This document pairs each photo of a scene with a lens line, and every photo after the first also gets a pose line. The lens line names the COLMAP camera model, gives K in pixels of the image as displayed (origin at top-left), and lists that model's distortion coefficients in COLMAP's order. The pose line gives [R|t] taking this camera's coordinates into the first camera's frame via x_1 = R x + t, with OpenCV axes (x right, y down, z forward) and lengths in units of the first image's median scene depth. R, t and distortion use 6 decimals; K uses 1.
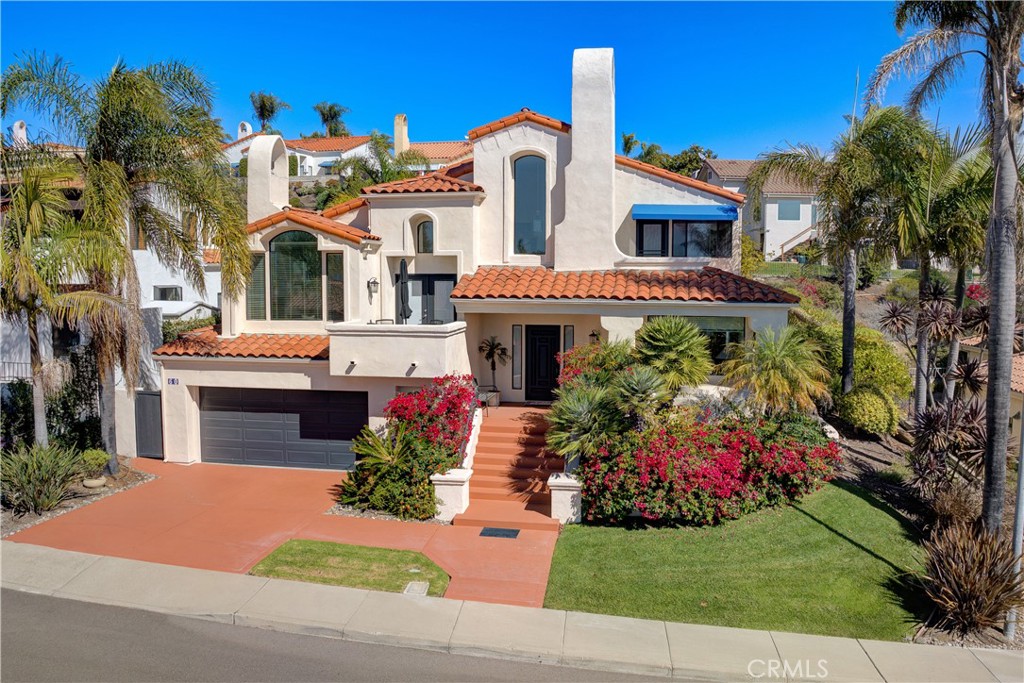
lens RADIAL K [[856.2, 0, 515.4], [0, 856.2, 337.8], [0, 0, 1]] dist [-0.101526, -0.019822]
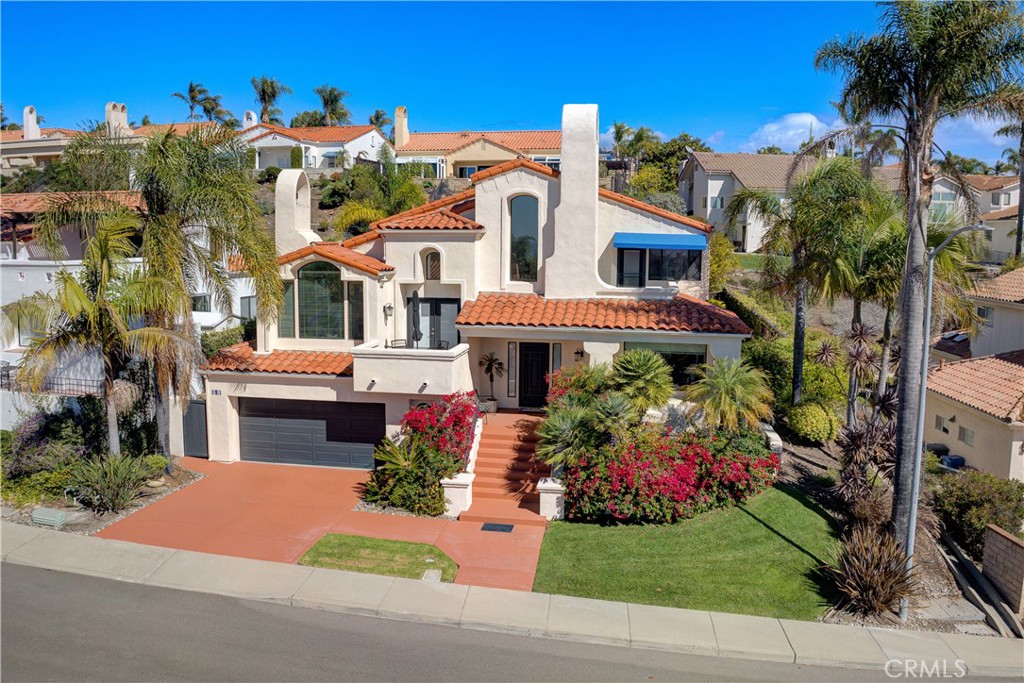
lens RADIAL K [[856.2, 0, 515.3], [0, 856.2, 339.2], [0, 0, 1]] dist [-0.101526, -0.019822]
pose [[0.999952, 0.006020, 0.007741, -0.003740], [-0.006352, 0.999025, 0.043679, -0.088718], [-0.007471, -0.043726, 0.999016, -0.196825]]
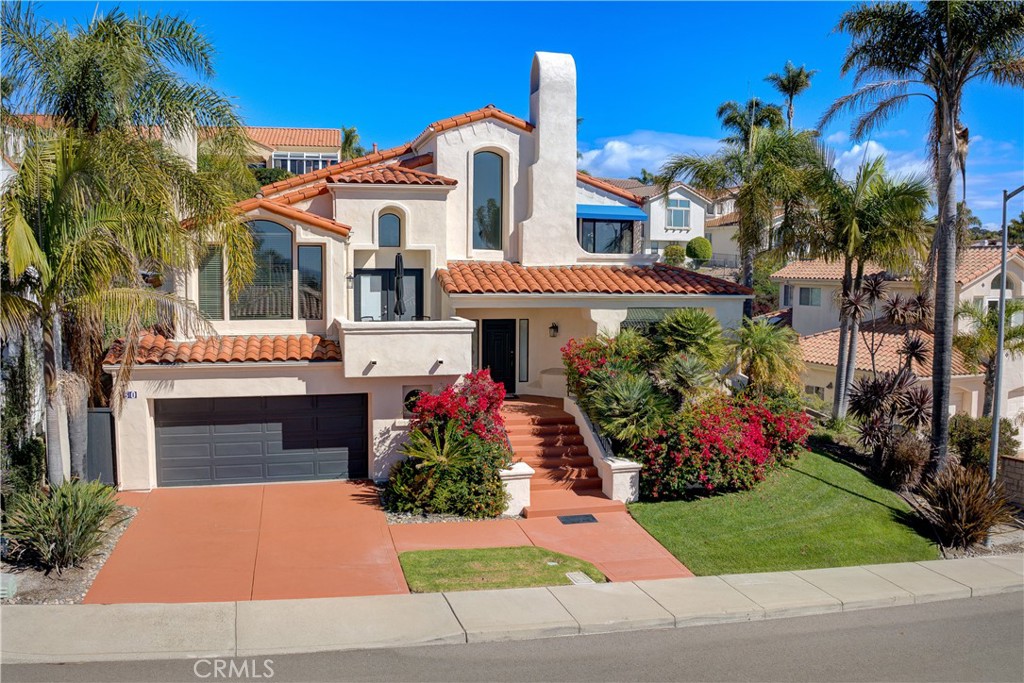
lens RADIAL K [[856.2, 0, 521.2], [0, 856.2, 337.9], [0, 0, 1]] dist [-0.101526, -0.019822]
pose [[0.905749, -0.030843, 0.422691, -0.476774], [0.028395, 0.999524, 0.012088, -0.005379], [-0.422863, 0.001054, 0.906193, 0.084830]]
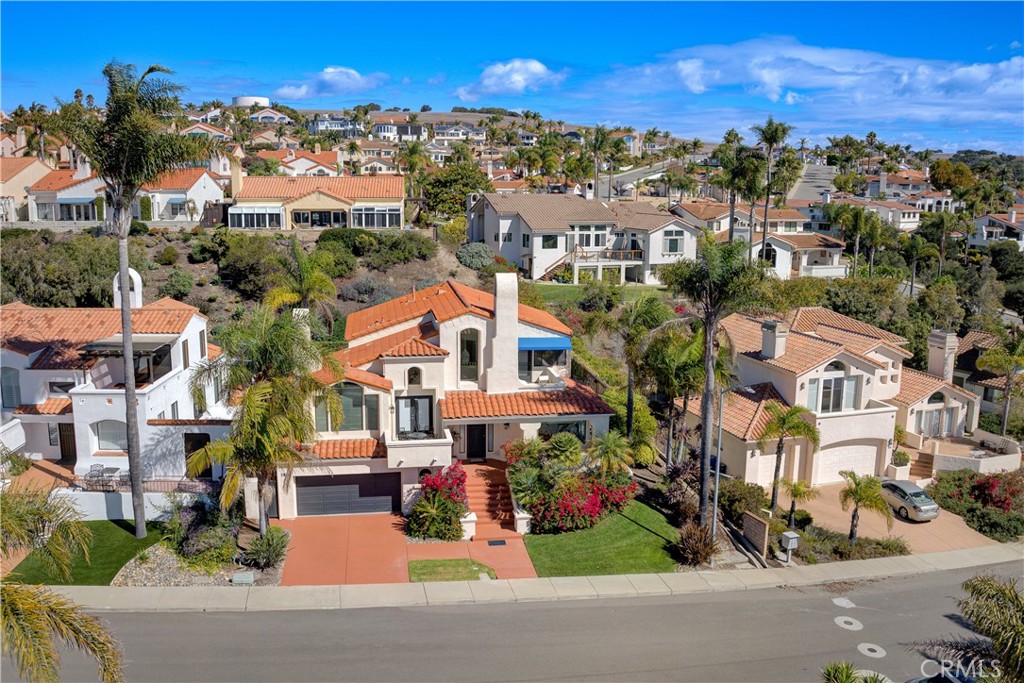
lens RADIAL K [[856.2, 0, 519.3], [0, 856.2, 341.0], [0, 0, 1]] dist [-0.101526, -0.019822]
pose [[0.941815, -0.055963, 0.331440, -0.608554], [0.019257, 0.993407, 0.113015, -0.488255], [-0.335579, -0.100056, 0.936683, -0.925323]]
